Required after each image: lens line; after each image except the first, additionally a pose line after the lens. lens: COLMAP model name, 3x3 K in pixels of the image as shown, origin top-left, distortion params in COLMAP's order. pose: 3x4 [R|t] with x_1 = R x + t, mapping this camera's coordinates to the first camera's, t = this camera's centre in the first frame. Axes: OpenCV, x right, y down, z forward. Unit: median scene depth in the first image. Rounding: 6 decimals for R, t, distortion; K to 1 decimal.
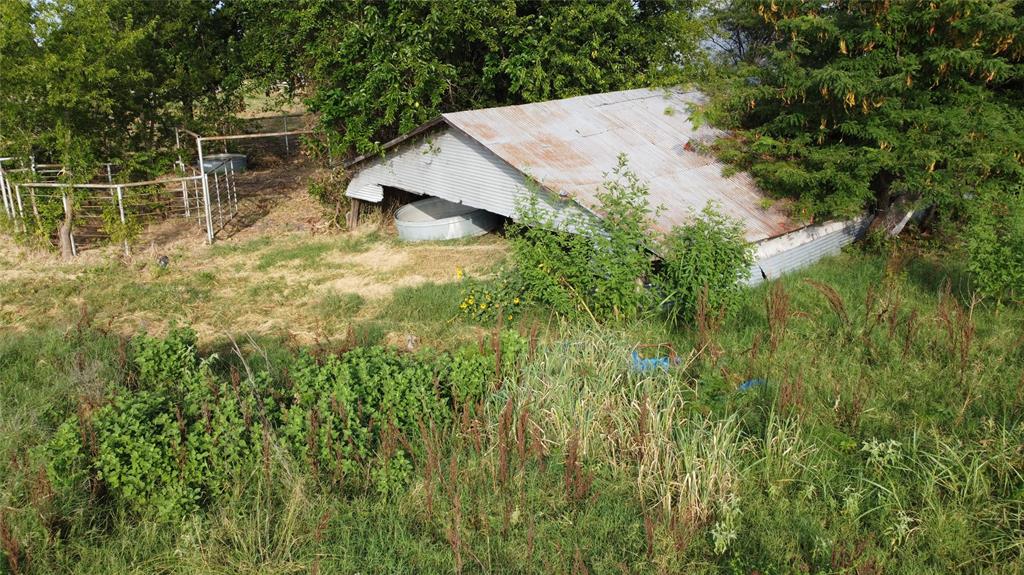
lens RADIAL K [[763.3, 0, 511.2], [0, 763.3, 287.8], [0, 0, 1]] dist [-0.006804, -0.003032]
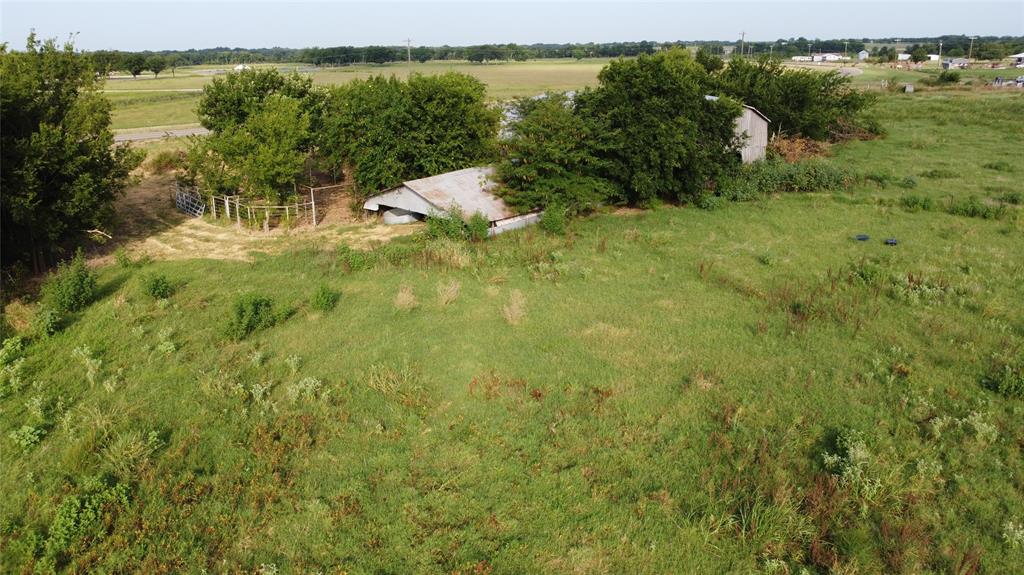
lens RADIAL K [[763.3, 0, 513.5], [0, 763.3, 287.4], [0, 0, 1]] dist [-0.006804, -0.003032]
pose [[0.993169, -0.033960, 0.111630, -0.003163], [0.034199, 0.999415, -0.000229, 0.197122], [-0.111557, 0.004045, 0.993750, -1.930557]]
